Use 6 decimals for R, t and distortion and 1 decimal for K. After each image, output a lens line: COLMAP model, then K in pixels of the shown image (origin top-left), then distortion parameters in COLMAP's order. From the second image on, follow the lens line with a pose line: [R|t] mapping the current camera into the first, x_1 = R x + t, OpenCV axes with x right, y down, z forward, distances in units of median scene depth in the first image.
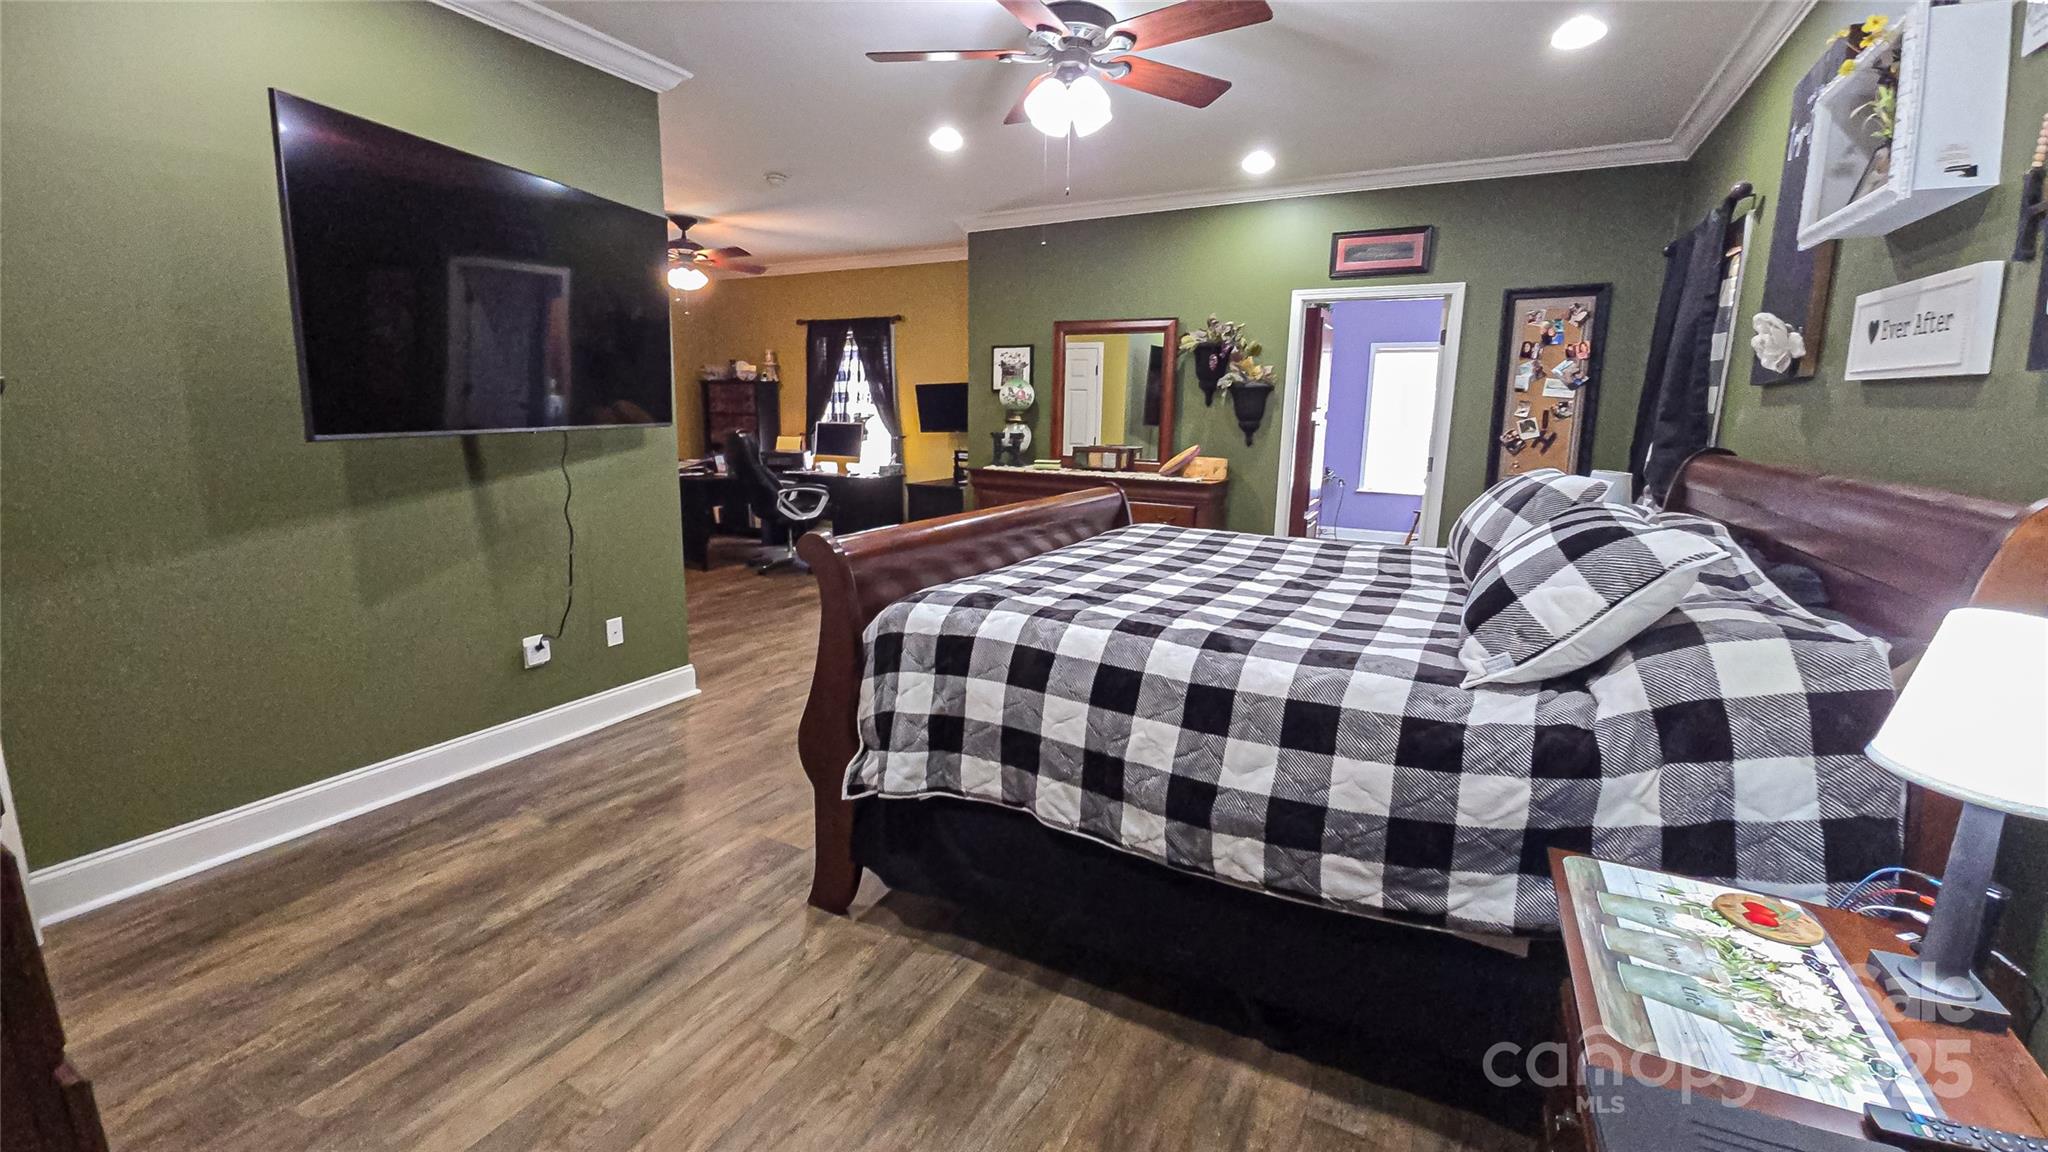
lens RADIAL K [[843.0, 0, 1017.7], [0, 843.0, 559.0], [0, 0, 1]] dist [-0.001744, -0.000433]
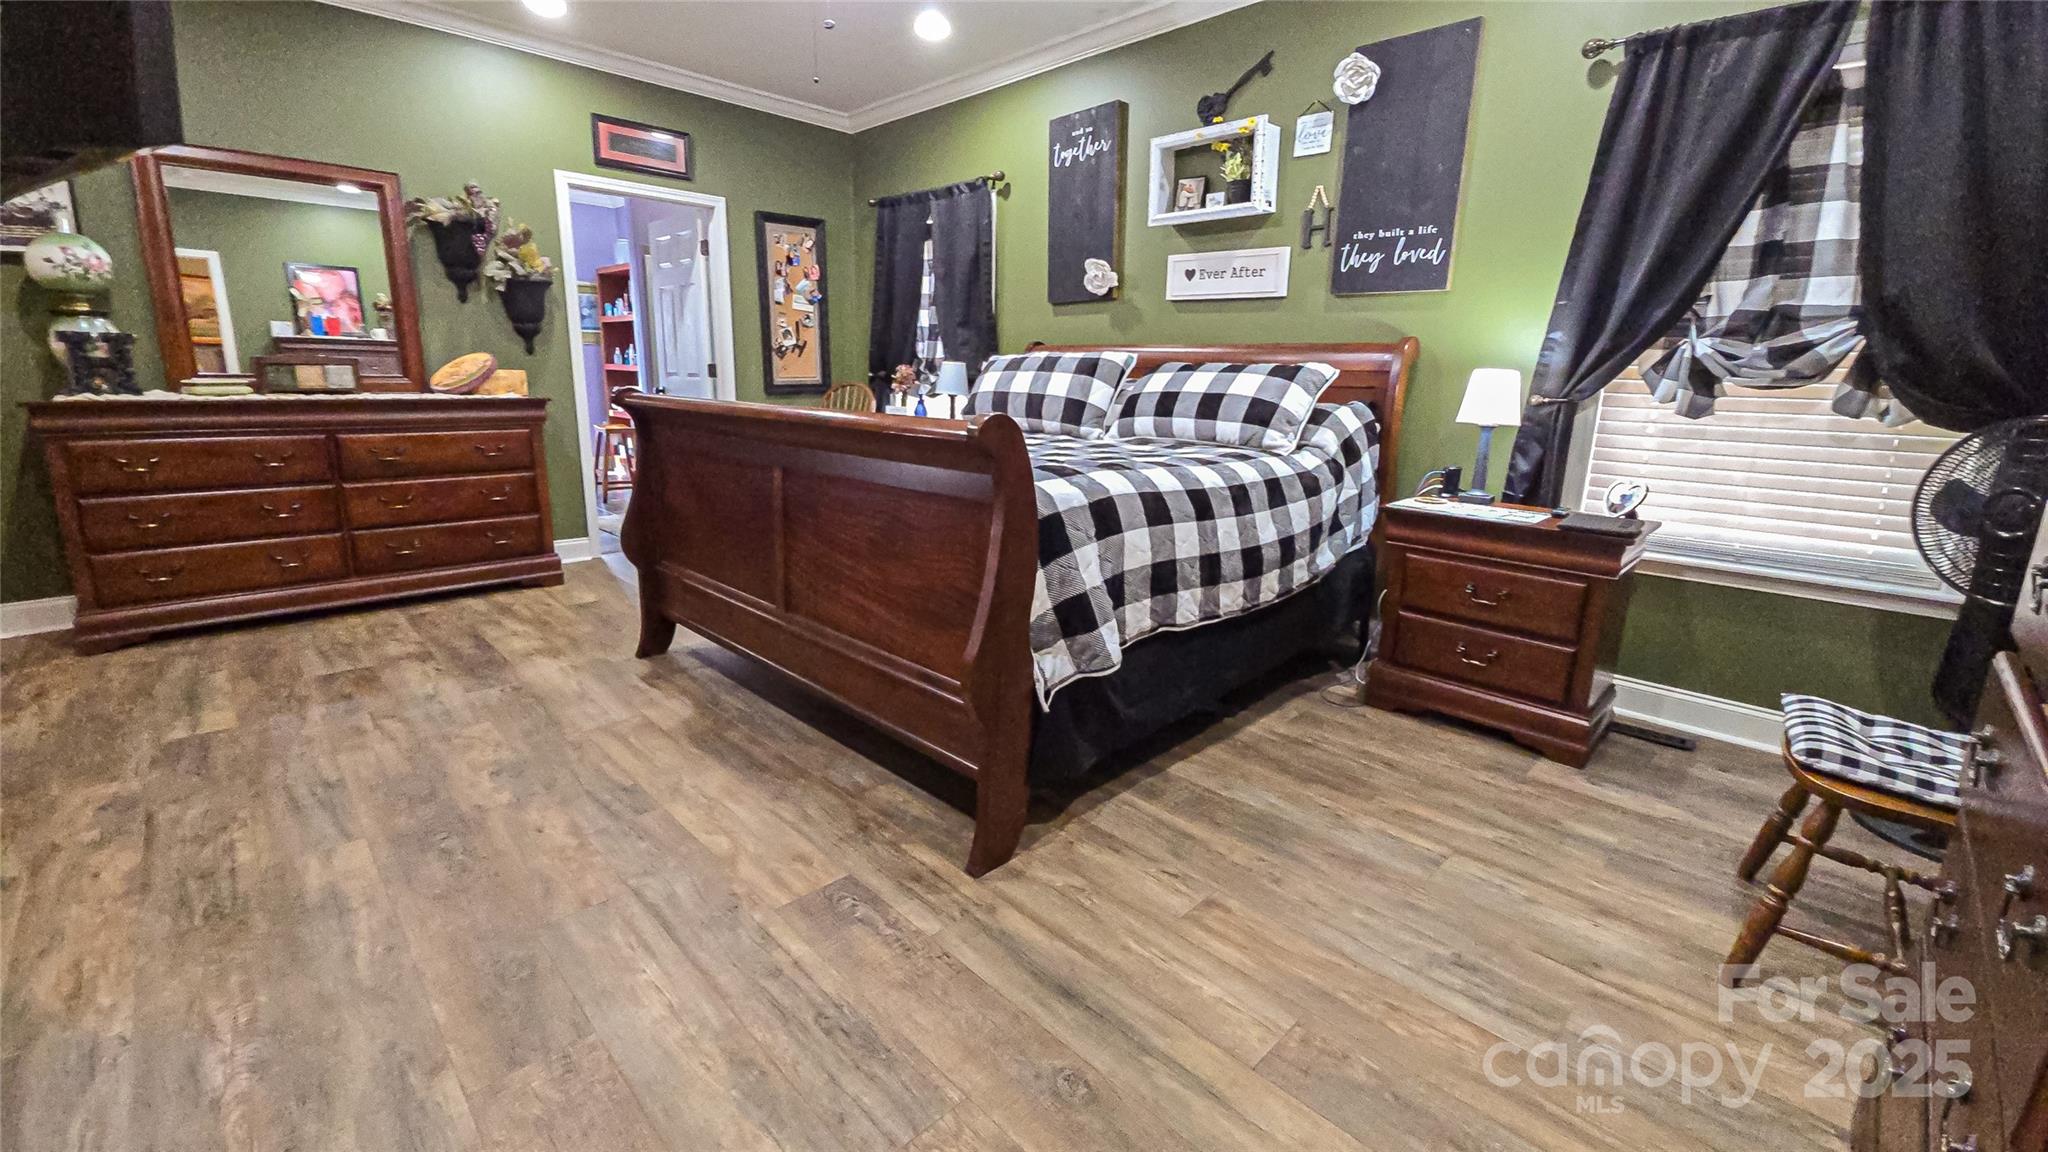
lens RADIAL K [[843.0, 0, 1018.9], [0, 843.0, 564.1], [0, 0, 1]] dist [-0.001744, -0.000433]
pose [[0.278474, -0.228628, 0.932835, -0.373636], [0.154703, 0.969249, 0.191370, -0.015604], [-0.947903, 0.091021, 0.305280, 0.272969]]
